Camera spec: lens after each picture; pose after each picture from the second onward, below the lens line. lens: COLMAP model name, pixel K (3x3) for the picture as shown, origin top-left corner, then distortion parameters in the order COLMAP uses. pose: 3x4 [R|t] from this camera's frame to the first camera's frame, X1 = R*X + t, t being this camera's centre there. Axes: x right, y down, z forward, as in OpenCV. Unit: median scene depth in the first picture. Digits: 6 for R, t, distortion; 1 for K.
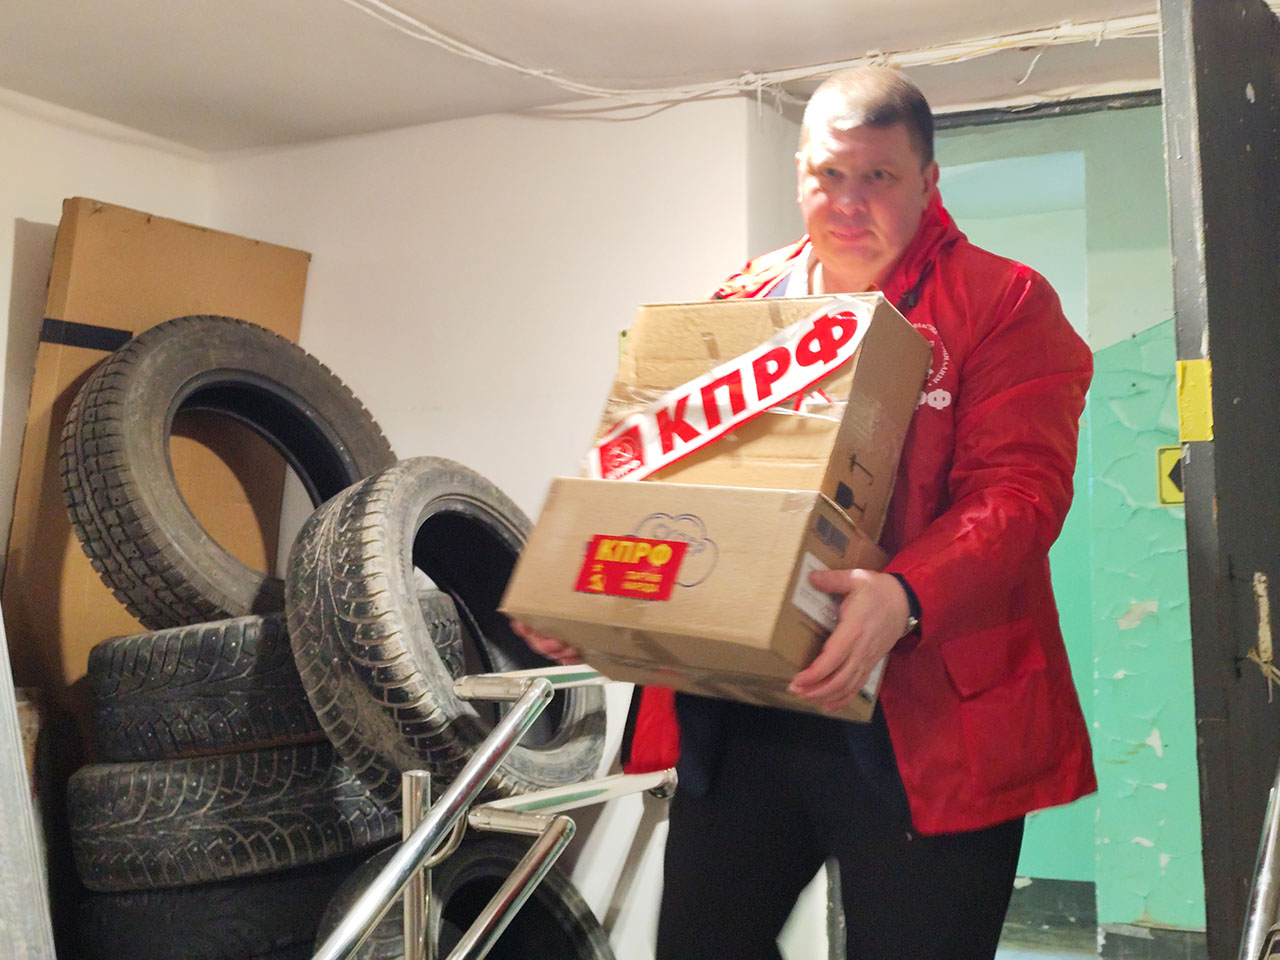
lens RADIAL K [[1726.7, 0, 637.2], [0, 1726.7, 485.2], [0, 0, 1]] dist [0.033018, 0.000000]
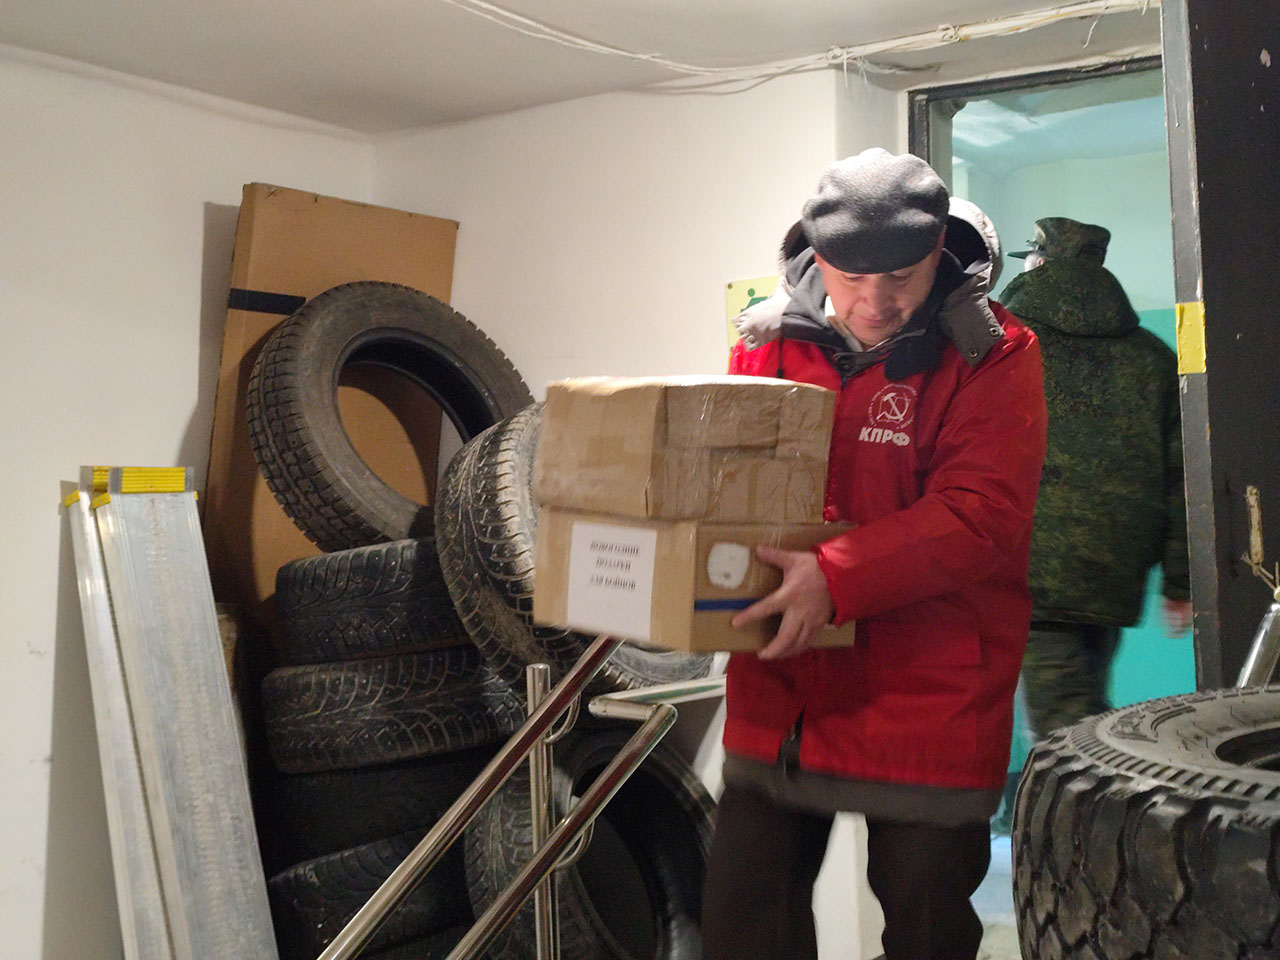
lens RADIAL K [[1726.7, 0, 645.2], [0, 1726.7, 498.6], [0, 0, 1]] dist [0.033018, 0.000000]
pose [[0.993944, -0.016021, -0.108716, 0.064717], [0.020882, 0.998826, 0.043721, -0.000062], [0.107888, -0.045726, 0.993111, -0.144726]]
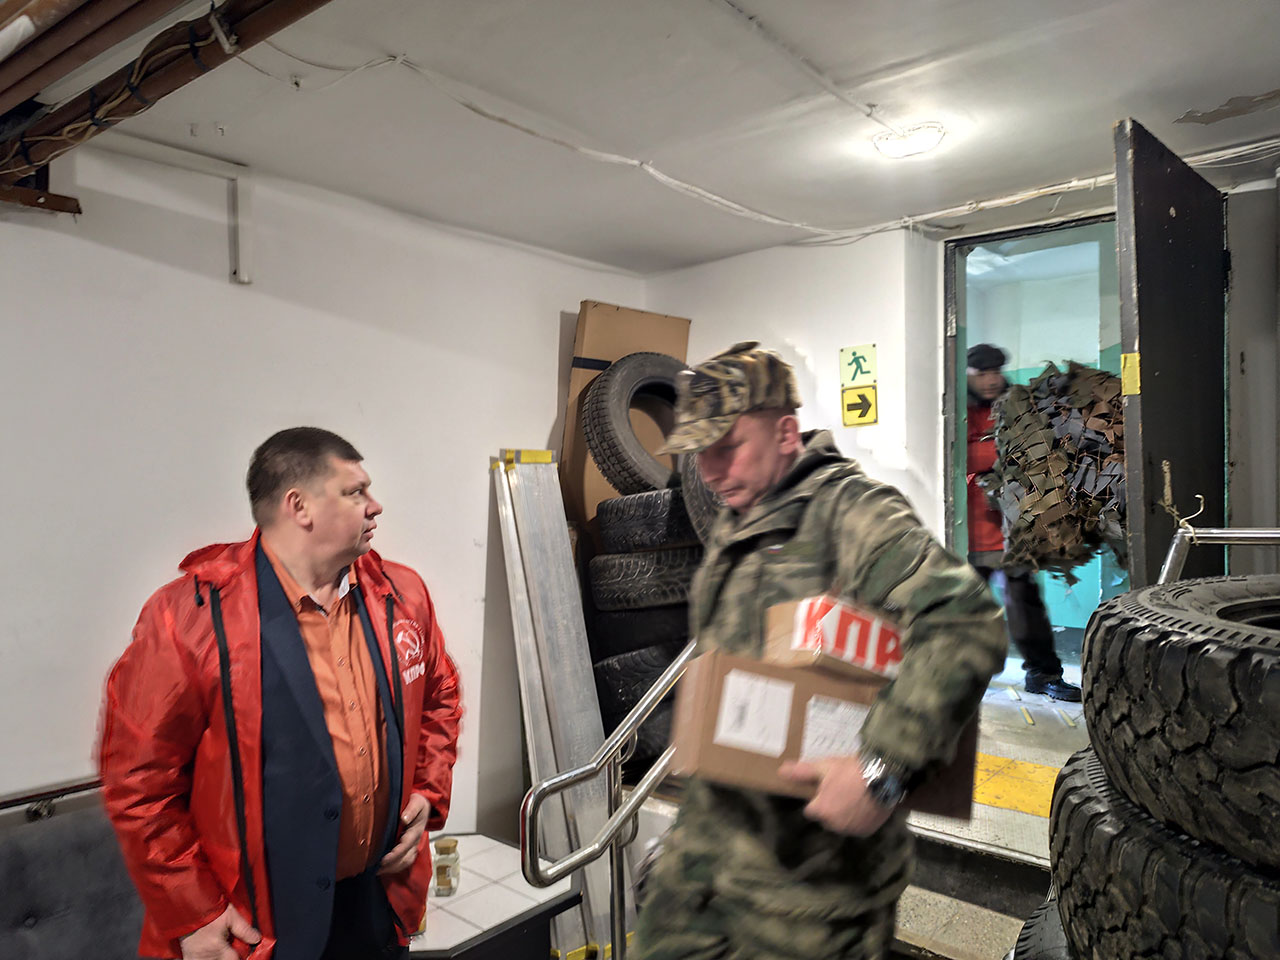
lens RADIAL K [[887.8, 0, 632.7], [0, 887.8, 503.6], [0, 0, 1]] dist [-0.000286, -0.012773]
pose [[0.967837, -0.001636, -0.251572, 0.019035], [0.021604, 0.996825, 0.076634, 0.006798], [0.250648, -0.079604, 0.964800, -0.102644]]
